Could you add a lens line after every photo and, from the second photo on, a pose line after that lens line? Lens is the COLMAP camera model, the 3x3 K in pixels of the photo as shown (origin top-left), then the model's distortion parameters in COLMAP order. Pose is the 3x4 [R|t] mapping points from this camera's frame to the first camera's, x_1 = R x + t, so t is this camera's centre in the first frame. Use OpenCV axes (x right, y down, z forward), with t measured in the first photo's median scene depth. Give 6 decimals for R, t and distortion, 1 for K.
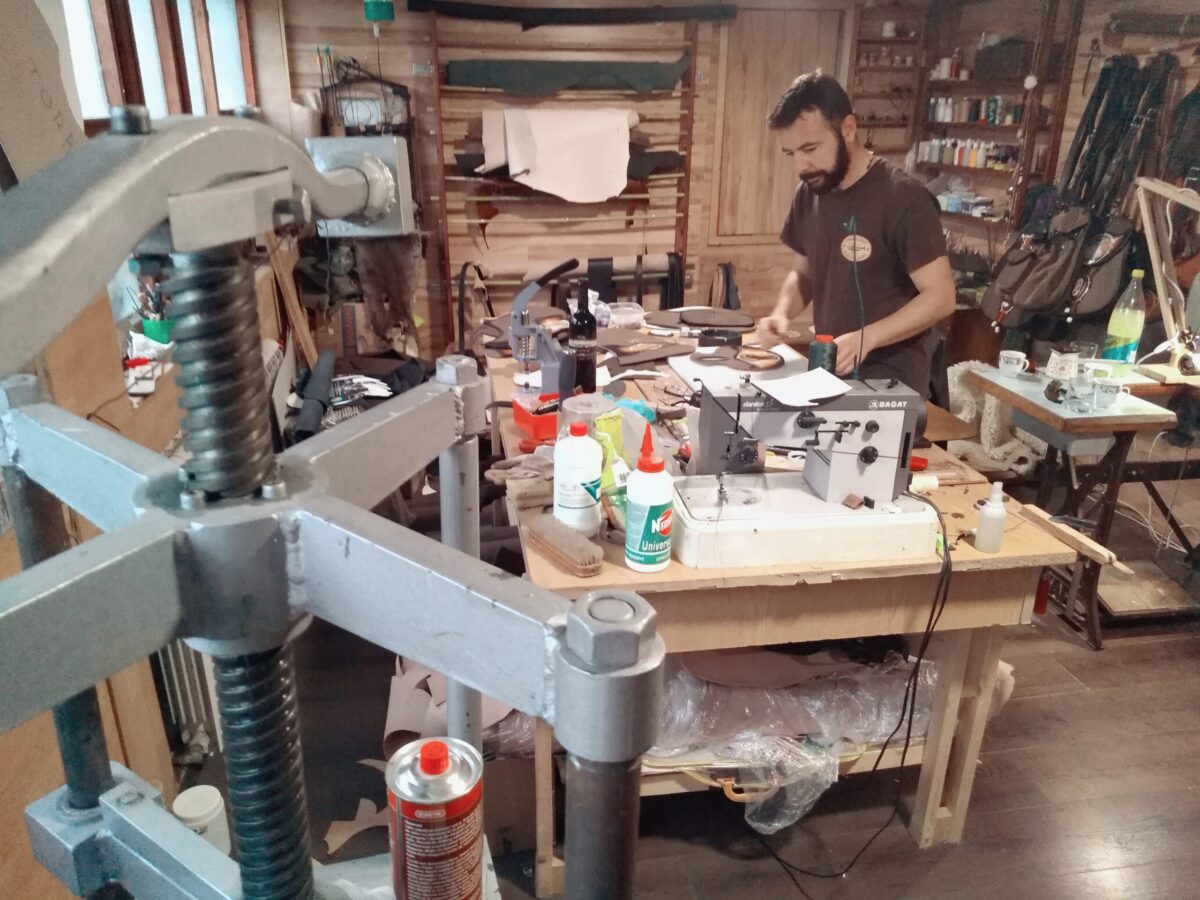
lens RADIAL K [[887.0, 0, 600.6], [0, 887.0, 455.8], [0, 0, 1]] dist [-0.000187, -0.005998]
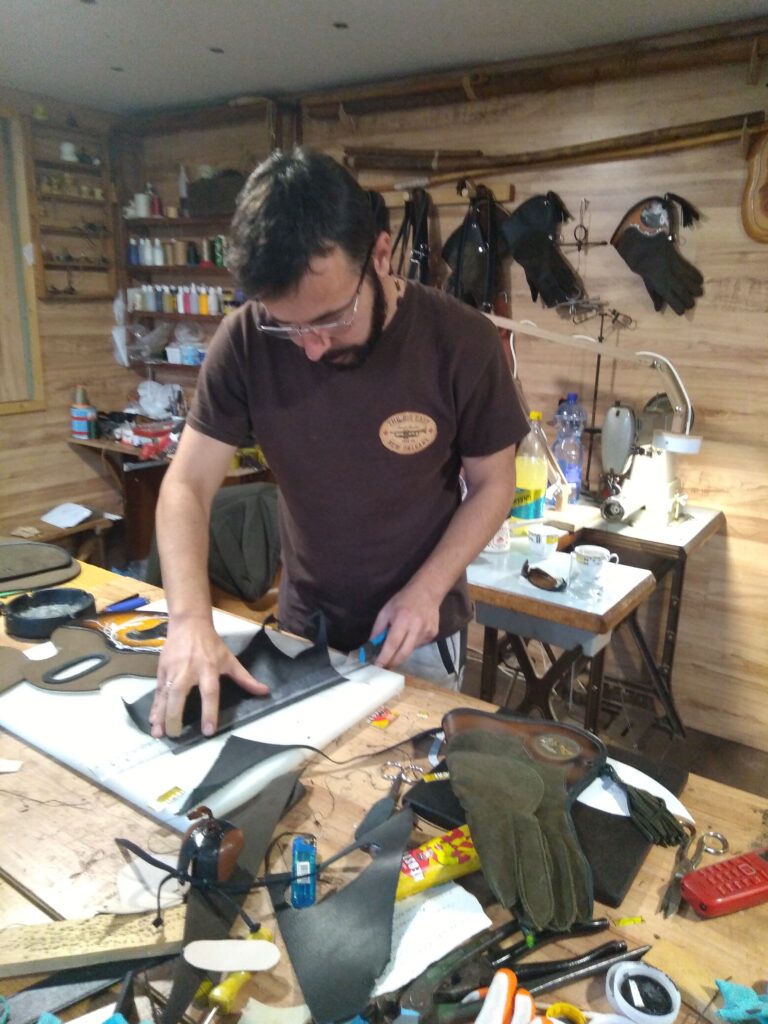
lens RADIAL K [[756.9, 0, 385.8], [0, 756.9, 507.7], [0, 0, 1]] dist [-0.000187, -0.005998]
pose [[0.696394, -0.185211, 0.693349, -0.015818], [0.244597, 0.969533, 0.013315, -0.103459], [-0.674691, 0.160318, 0.720479, 0.361826]]
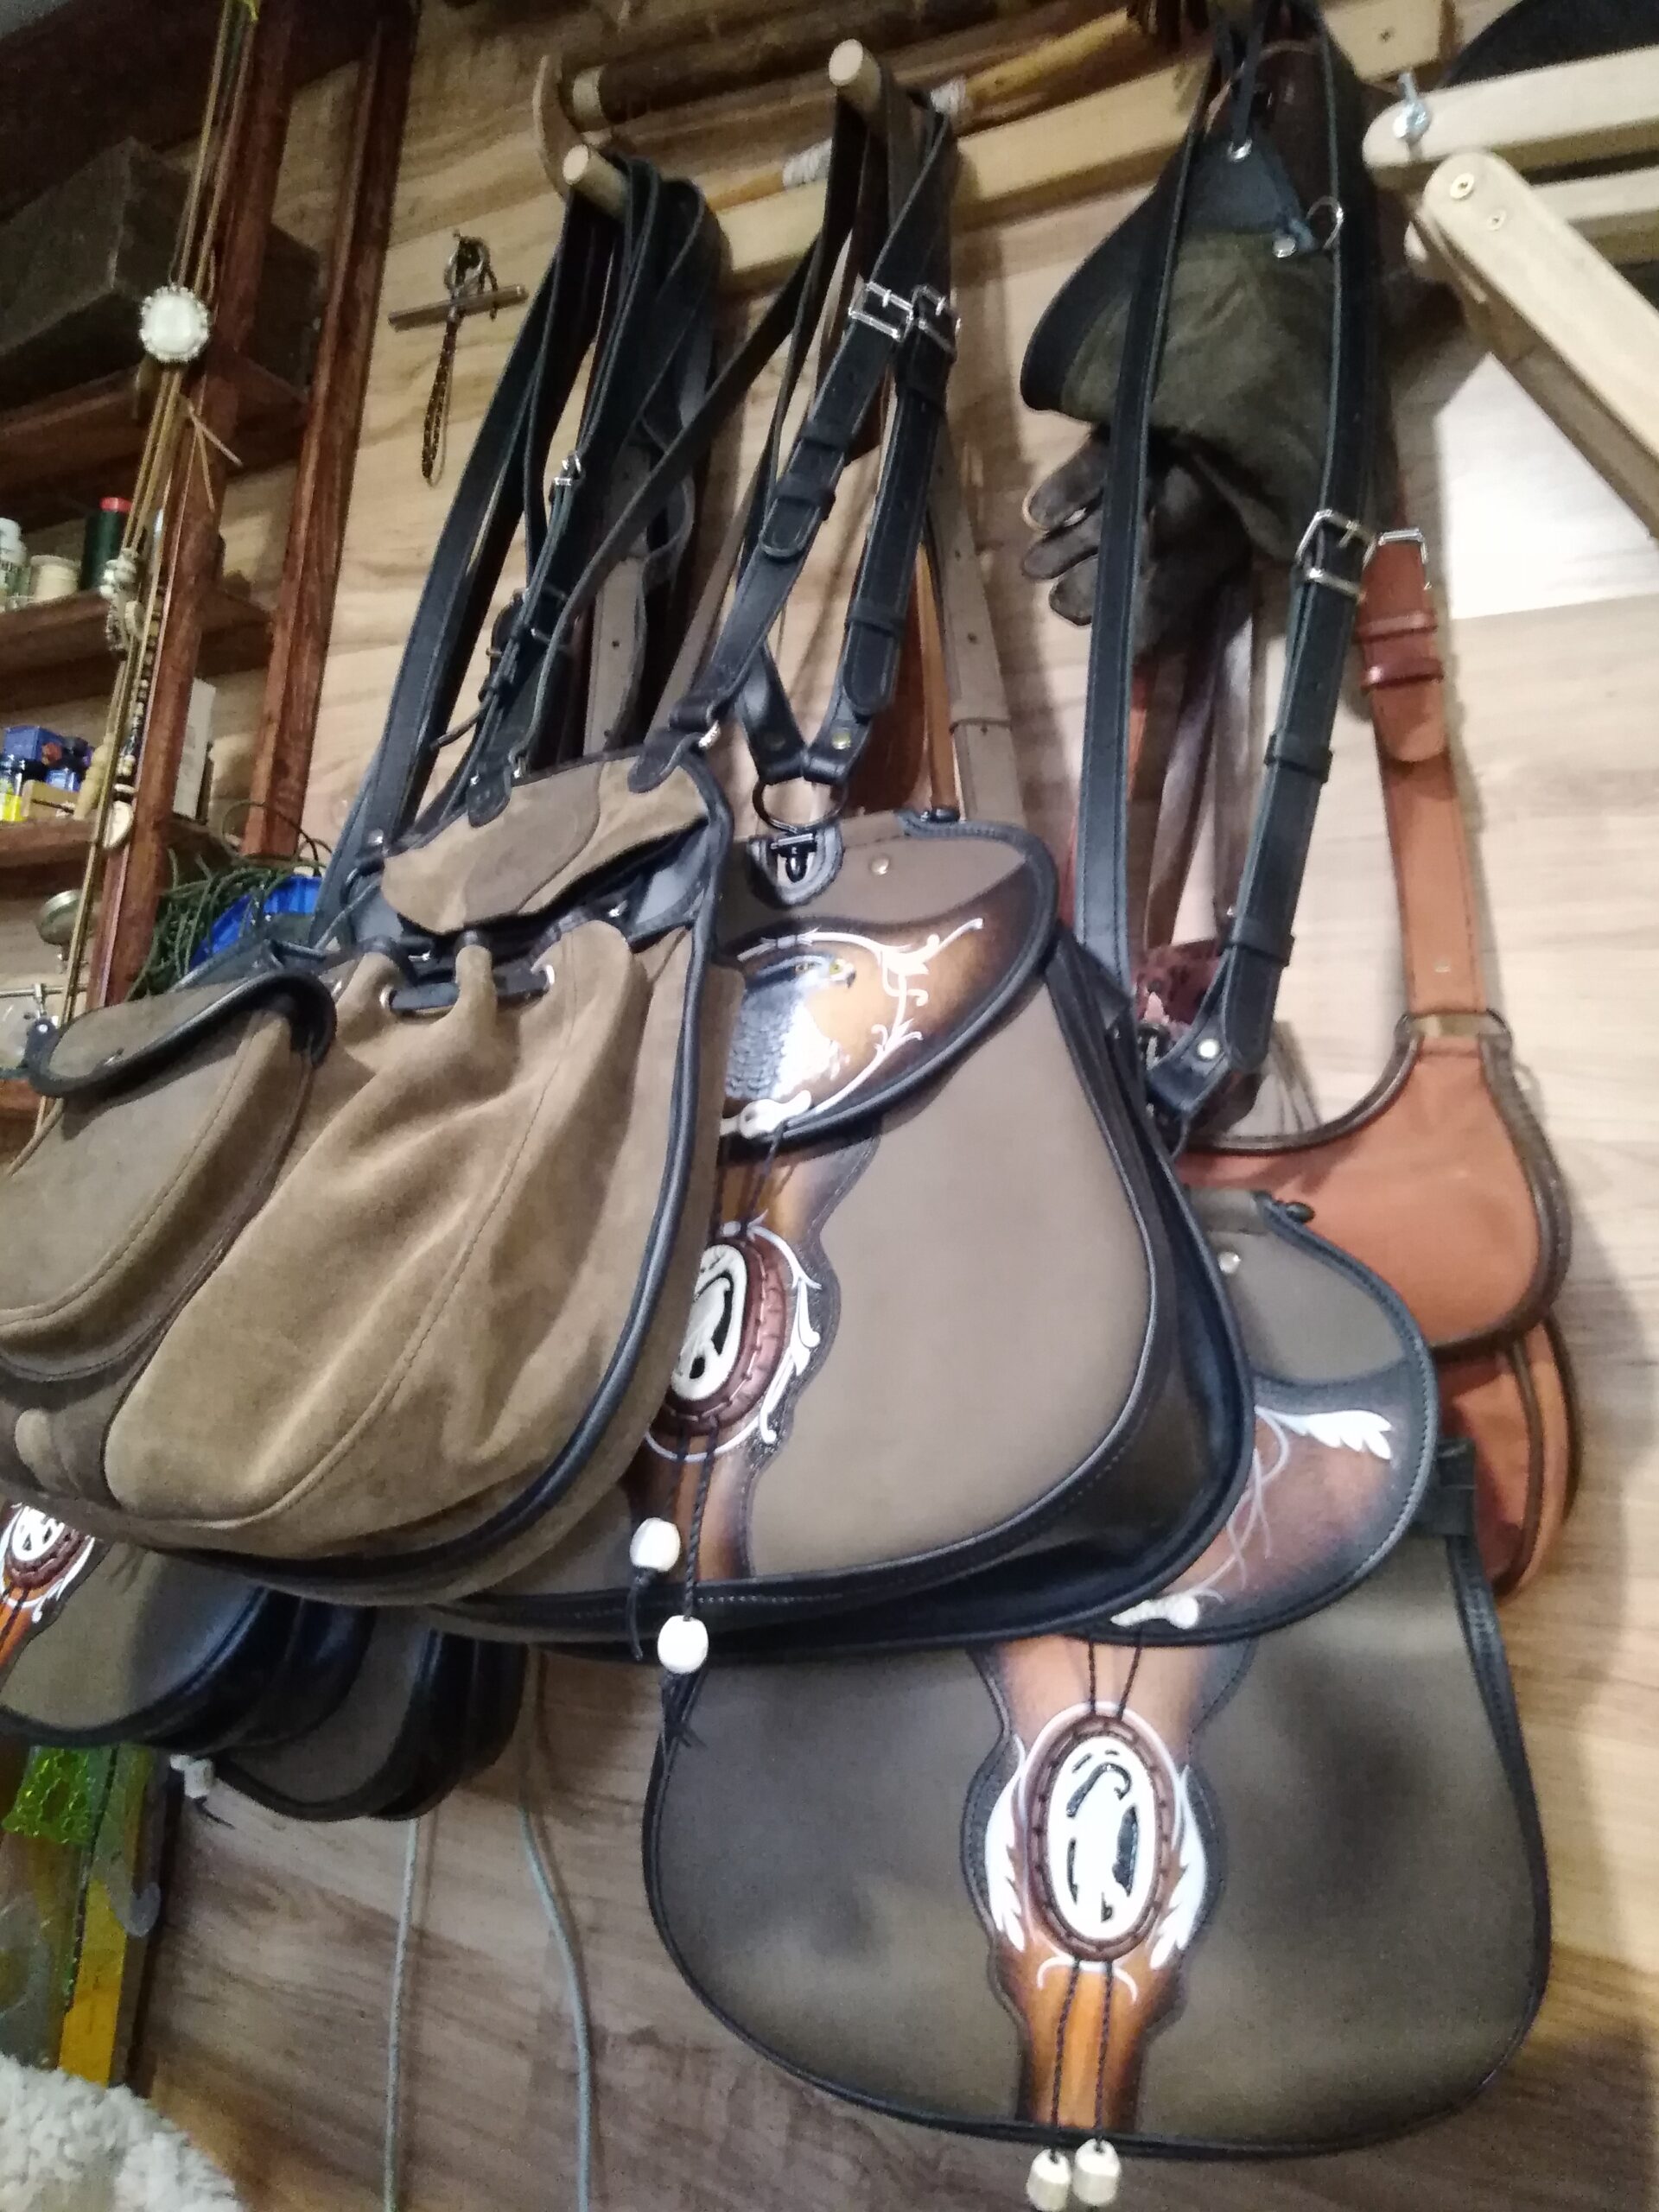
lens RADIAL K [[1635.0, 0, 831.8], [0, 1635.0, 1107.7], [0, 0, 1]] dist [-0.000187, -0.005998]
pose [[0.655166, 0.178056, 0.734202, 0.314897], [0.193977, 0.899603, -0.391265, -0.105608], [-0.730157, 0.398762, 0.554850, 0.686272]]
